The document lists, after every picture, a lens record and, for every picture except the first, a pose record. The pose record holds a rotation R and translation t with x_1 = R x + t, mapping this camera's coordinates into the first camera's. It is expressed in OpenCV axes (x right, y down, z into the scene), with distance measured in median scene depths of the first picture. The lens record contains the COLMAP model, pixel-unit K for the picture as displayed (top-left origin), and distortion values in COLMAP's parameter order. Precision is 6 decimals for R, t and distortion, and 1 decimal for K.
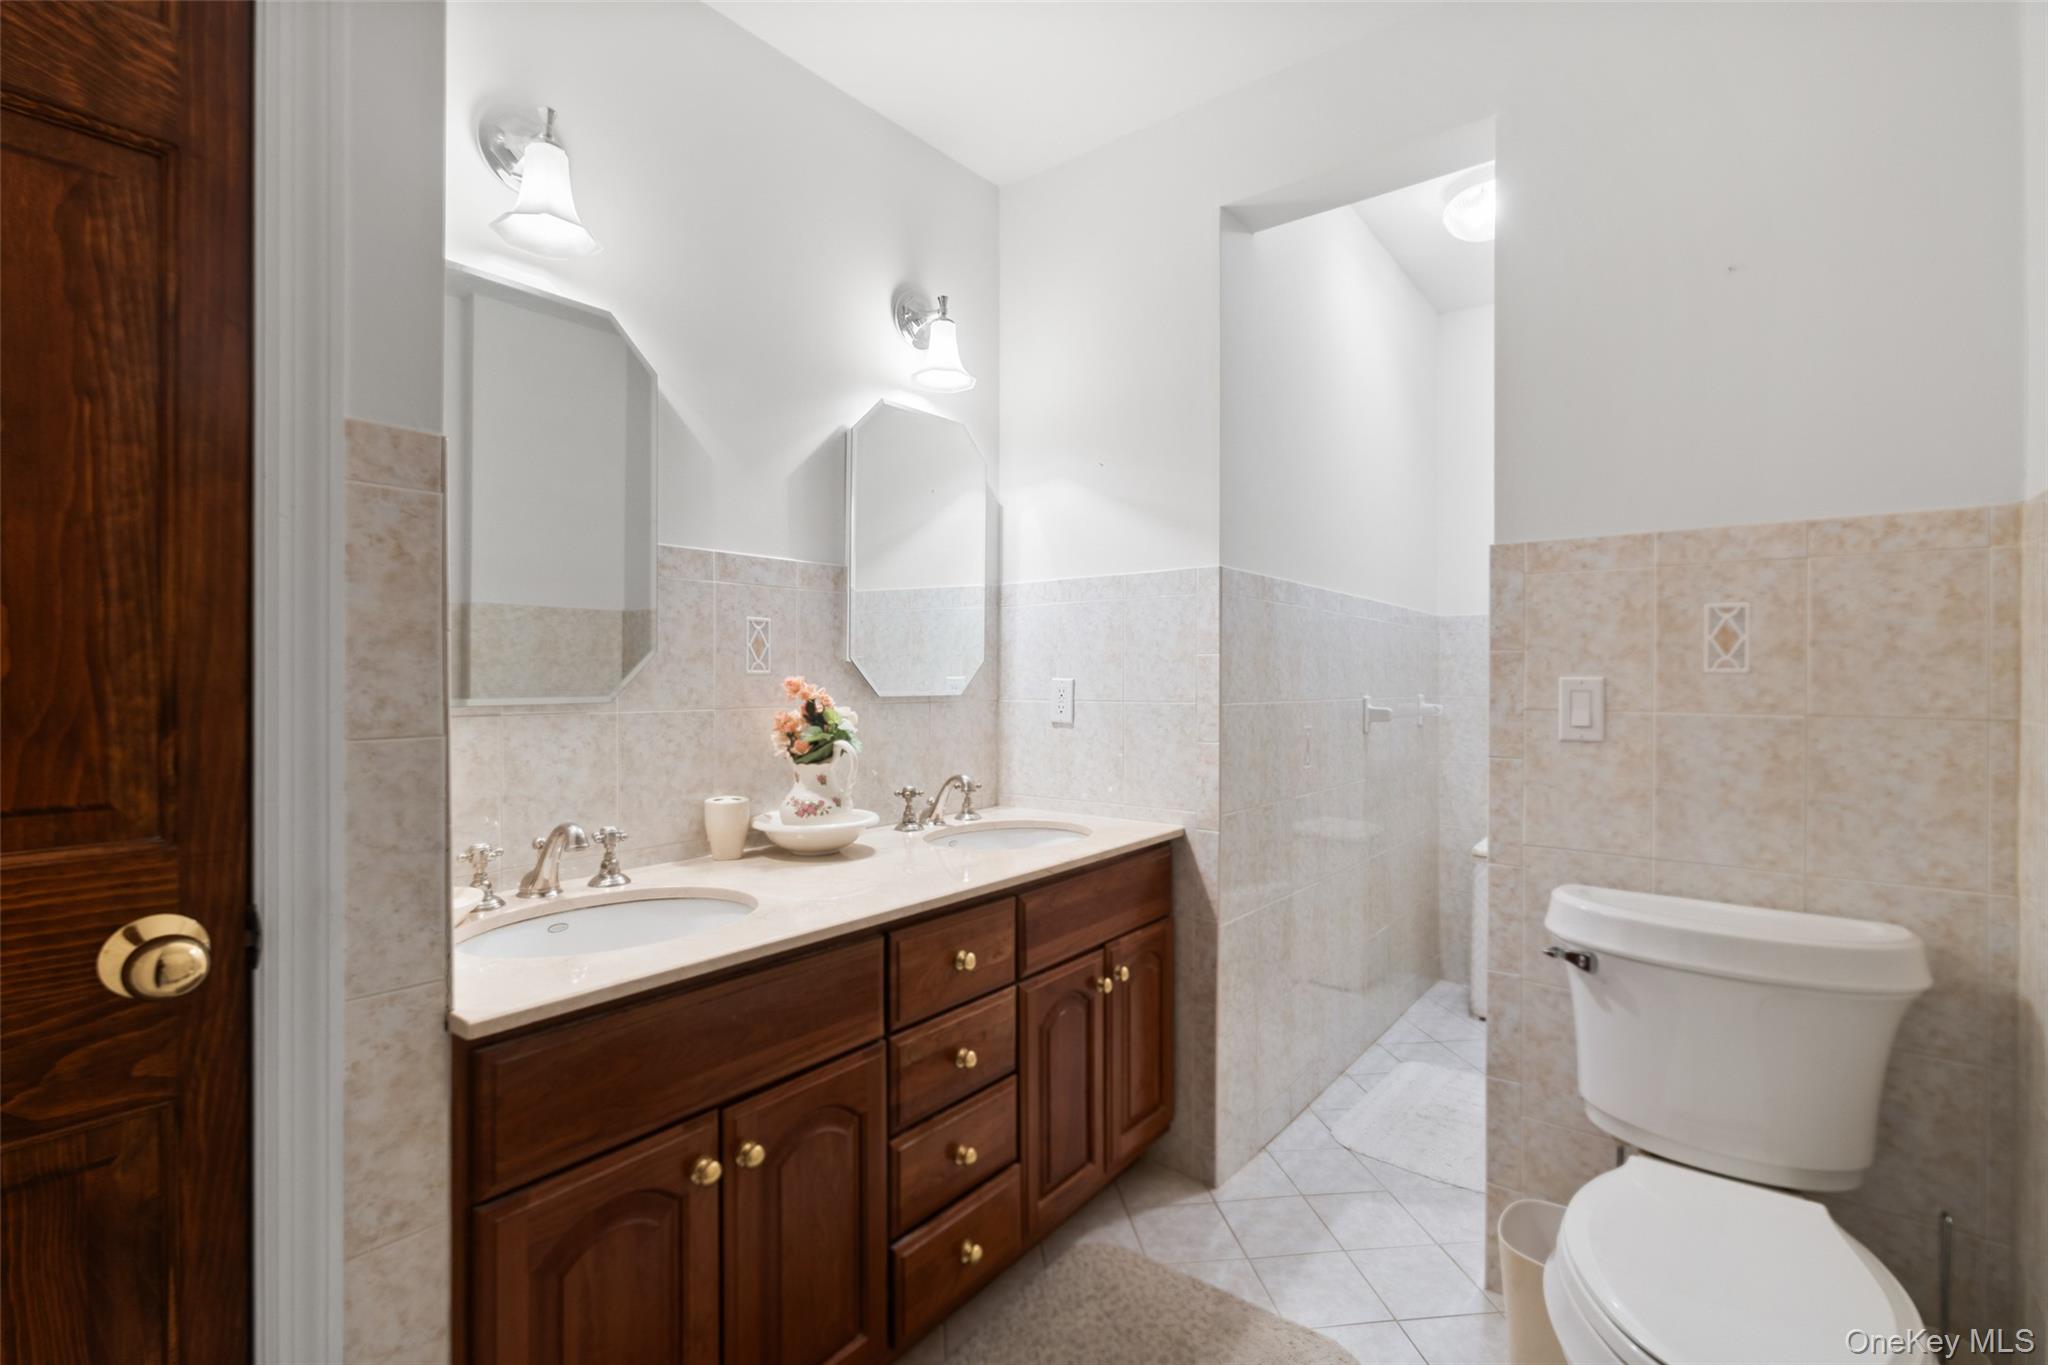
lens RADIAL K [[926.7, 0, 1017.1], [0, 926.7, 674.4], [0, 0, 1]] dist [-0.018219, 0.005013]
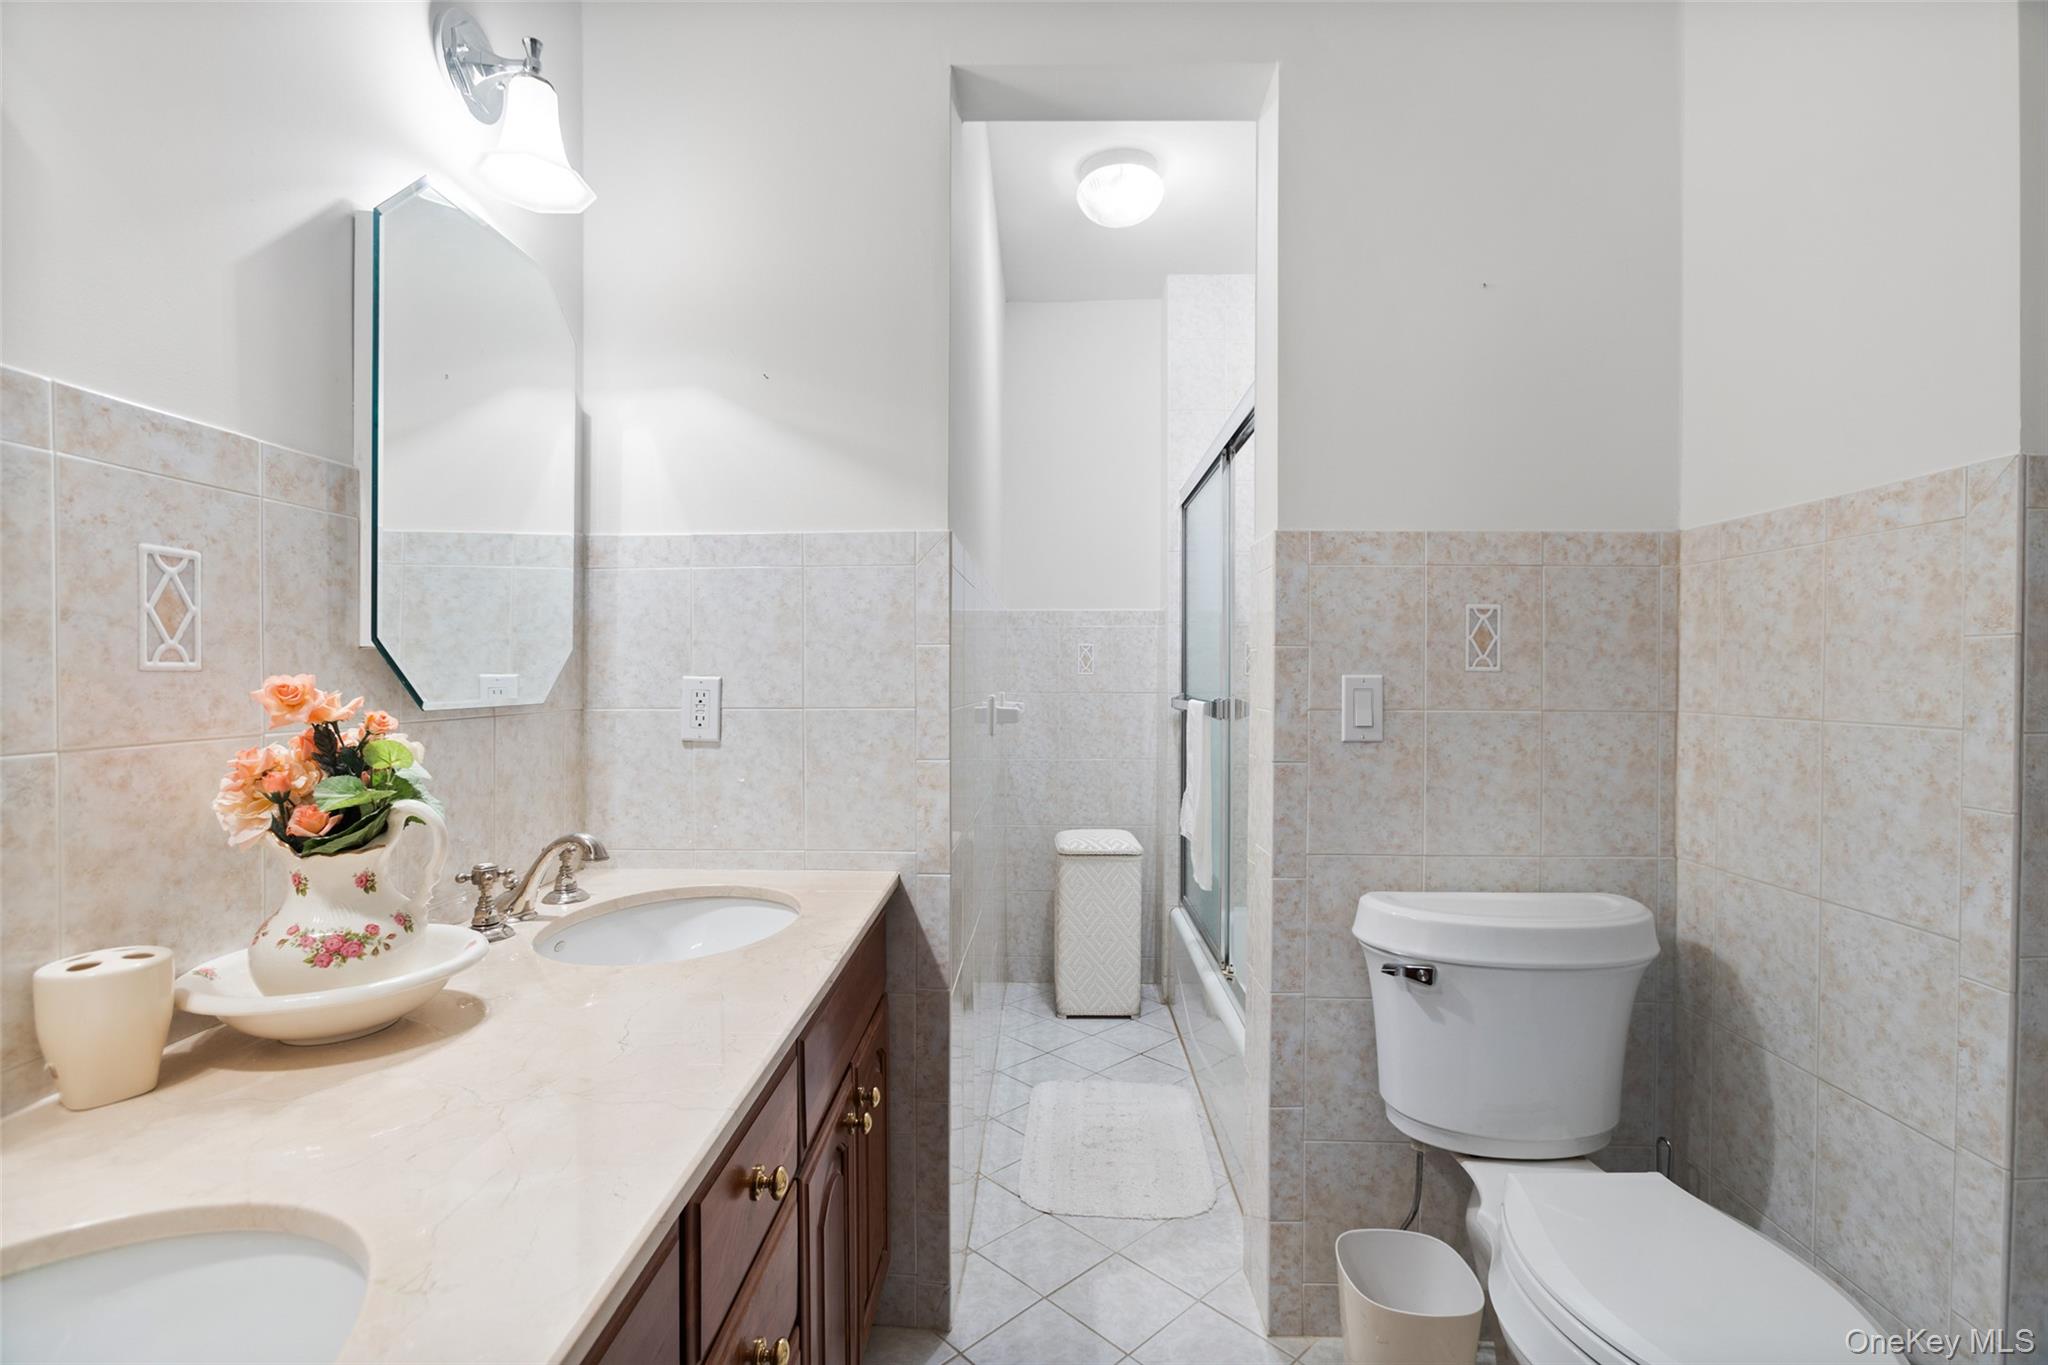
lens RADIAL K [[926.7, 0, 1035.0], [0, 926.7, 682.6], [0, 0, 1]] dist [-0.018219, 0.005013]
pose [[0.795782, -0.005821, 0.605555, -0.223730], [-0.002331, 0.999917, 0.012674, -0.000898], [-0.605578, -0.011497, 0.795703, 0.393271]]
